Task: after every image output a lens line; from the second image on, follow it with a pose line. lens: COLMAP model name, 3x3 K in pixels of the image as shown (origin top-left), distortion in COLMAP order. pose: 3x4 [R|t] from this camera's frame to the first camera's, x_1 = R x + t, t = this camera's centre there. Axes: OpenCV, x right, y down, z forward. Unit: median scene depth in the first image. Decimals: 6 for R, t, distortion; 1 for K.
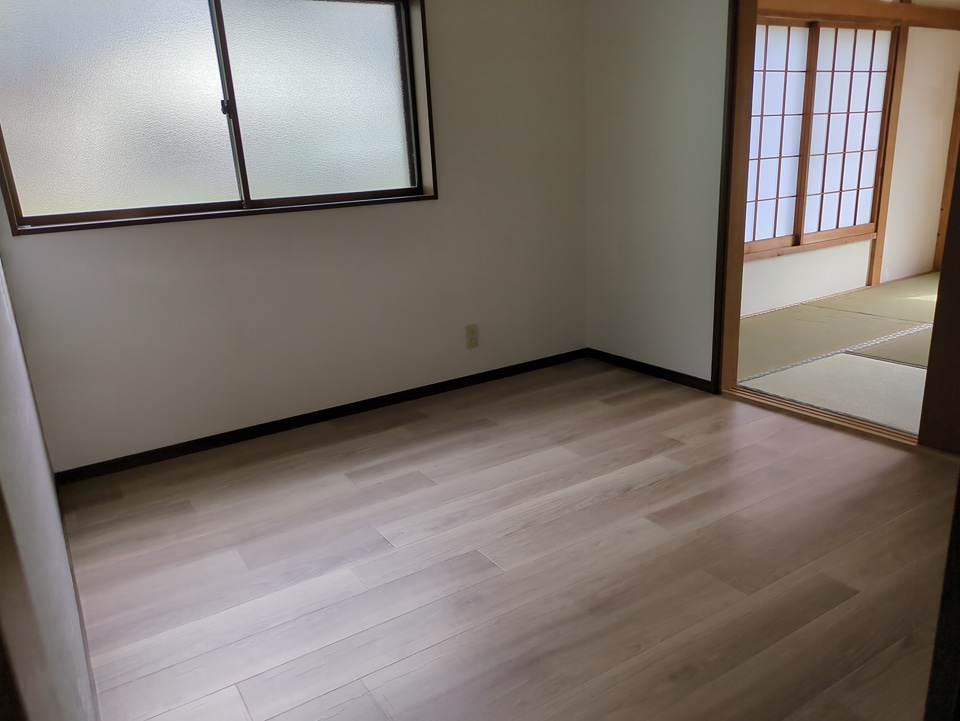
lens RADIAL K [[720.0, 0, 475.8], [0, 720.0, 358.9], [0, 0, 1]] dist [0.028067, -0.022575]
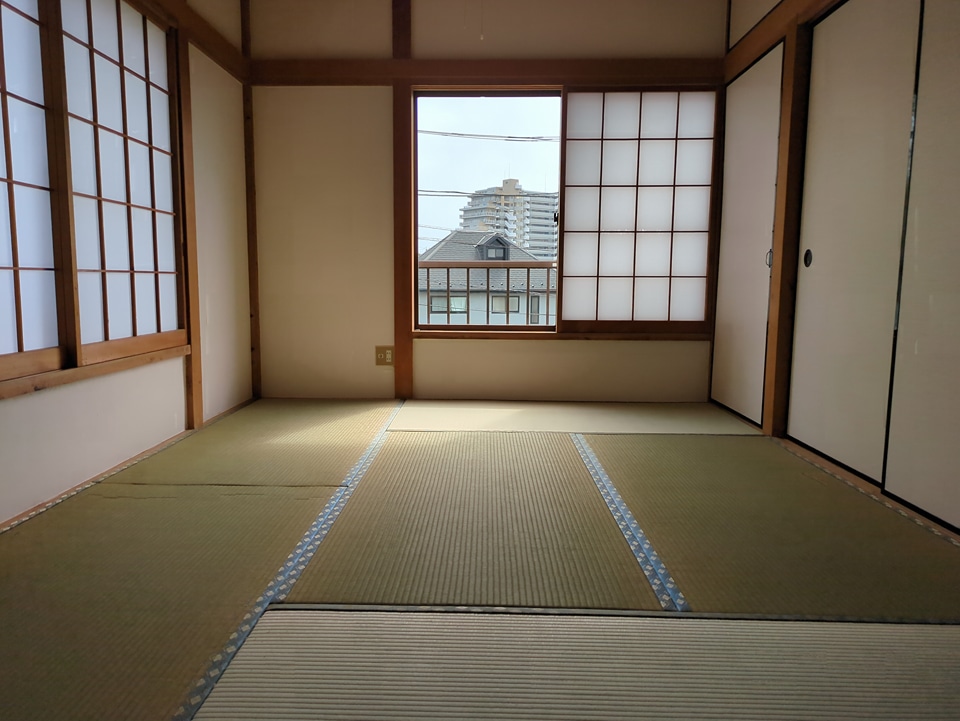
lens RADIAL K [[720.0, 0, 472.5], [0, 720.0, 359.5], [0, 0, 1]] dist [0.028067, -0.022575]
pose [[0.559779, -0.043443, 0.827502, 0.180687], [0.200138, 0.976148, -0.084140, -0.063117], [-0.804110, 0.212714, 0.555122, 0.481633]]
